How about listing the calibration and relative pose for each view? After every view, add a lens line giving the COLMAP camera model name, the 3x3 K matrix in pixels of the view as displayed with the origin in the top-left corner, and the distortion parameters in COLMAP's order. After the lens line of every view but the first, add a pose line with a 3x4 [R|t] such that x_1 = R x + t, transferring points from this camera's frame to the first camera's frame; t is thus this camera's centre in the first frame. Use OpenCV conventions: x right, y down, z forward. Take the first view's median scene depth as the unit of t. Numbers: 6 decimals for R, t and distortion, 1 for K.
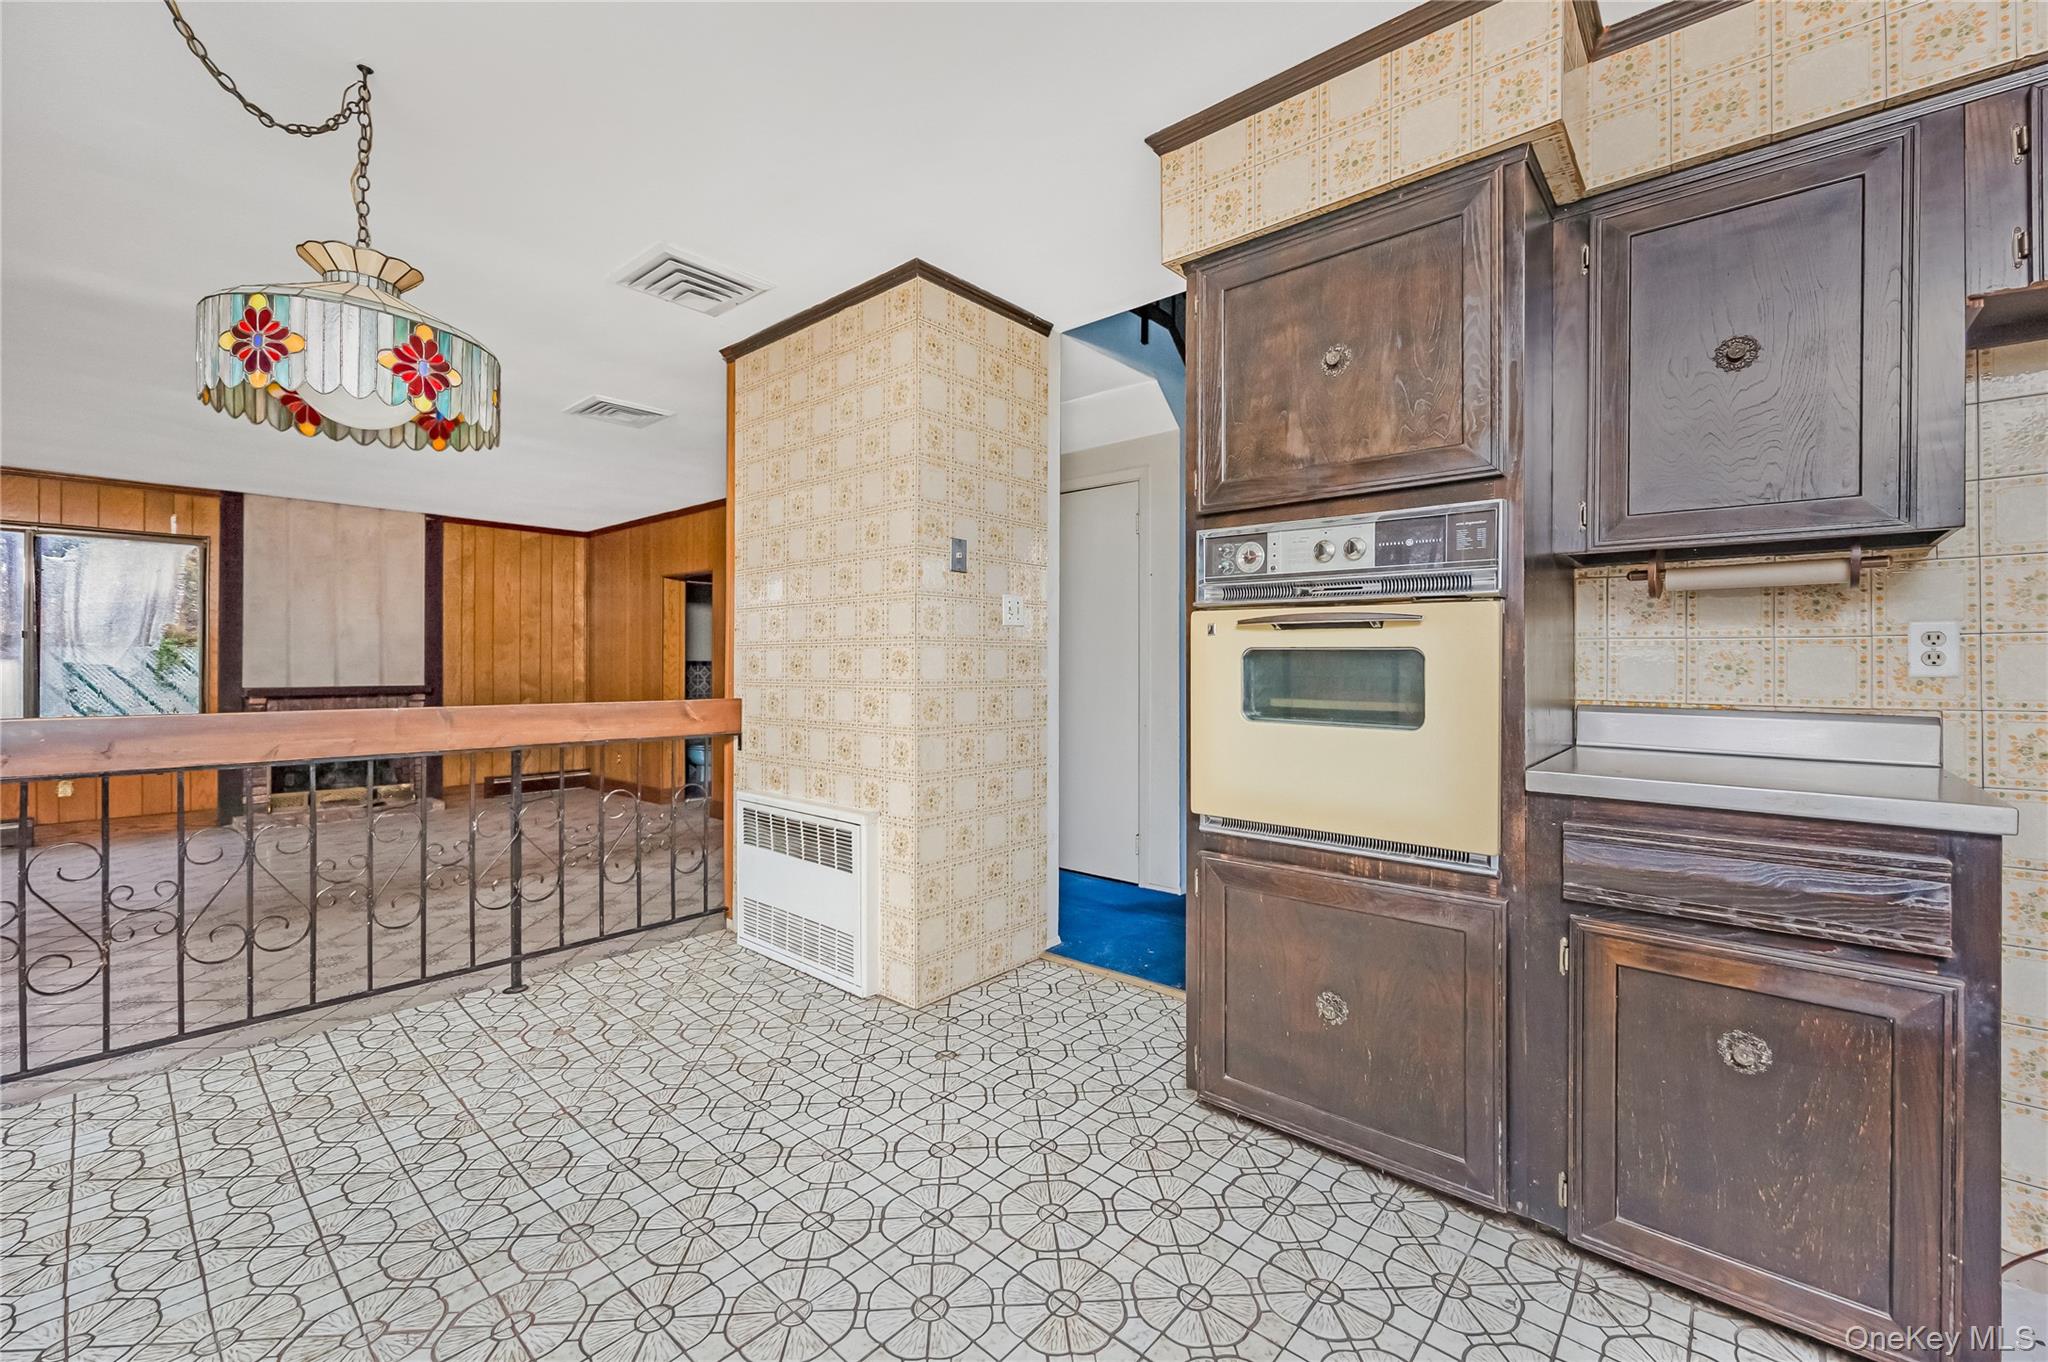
lens RADIAL K [[826.3, 0, 1018.3], [0, 826.3, 667.3], [0, 0, 1]] dist [-0.001257, -0.000518]
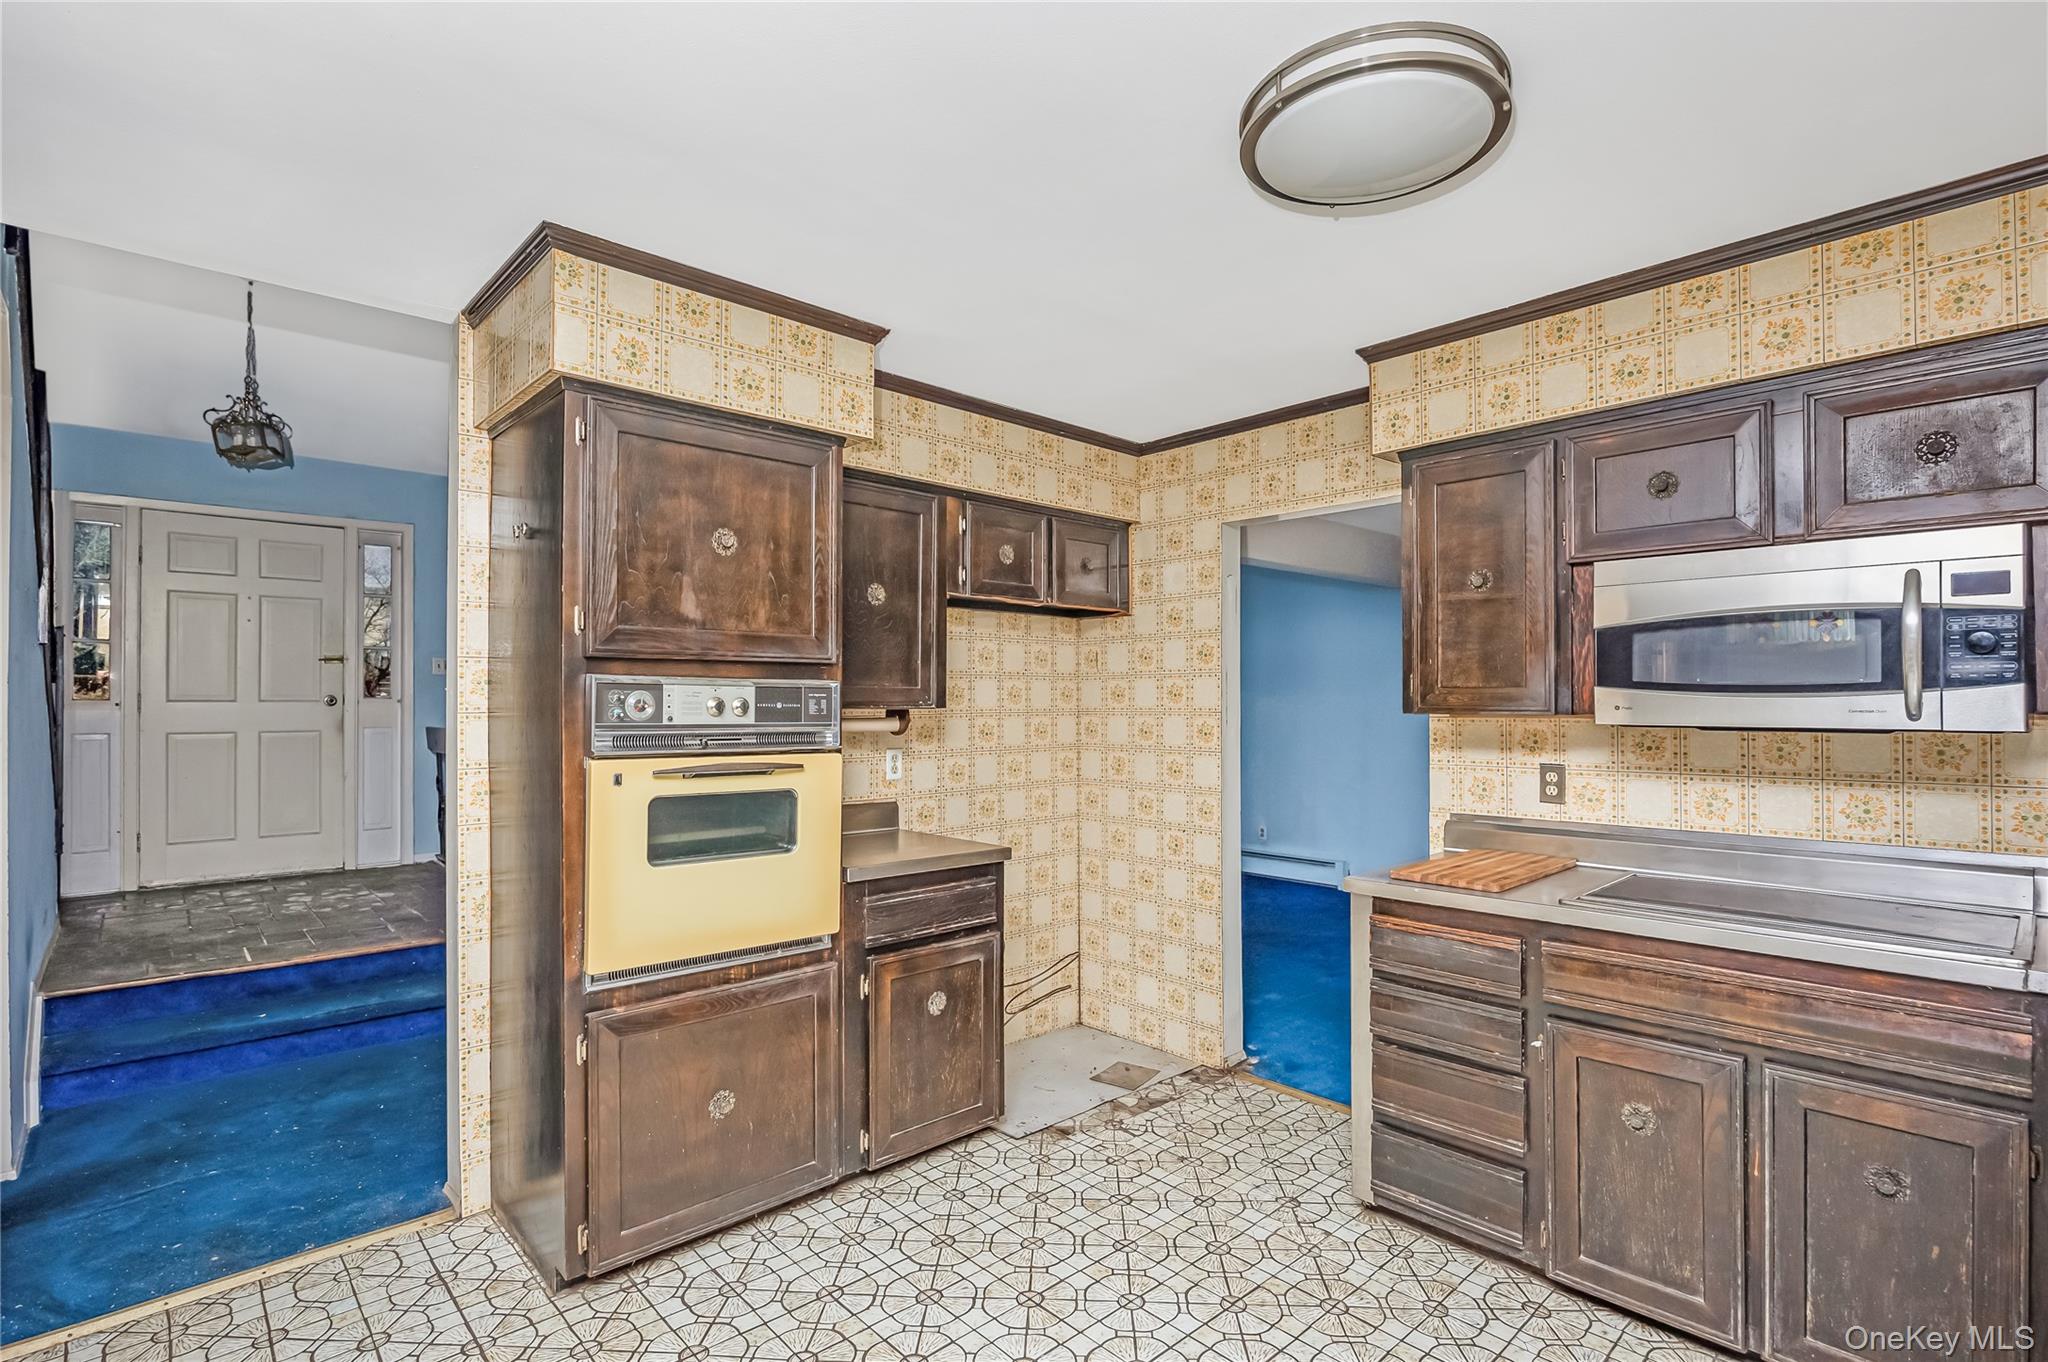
lens RADIAL K [[1019.6, 0, 1025.5], [0, 1019.6, 693.8], [0, 0, 1]] dist [-0.011938, -0.000183]
pose [[0.094441, 0.000331, 0.995530, -0.995425], [0.002072, 0.999998, -0.000529, -0.158409], [-0.995528, 0.002113, 0.094440, 0.447775]]
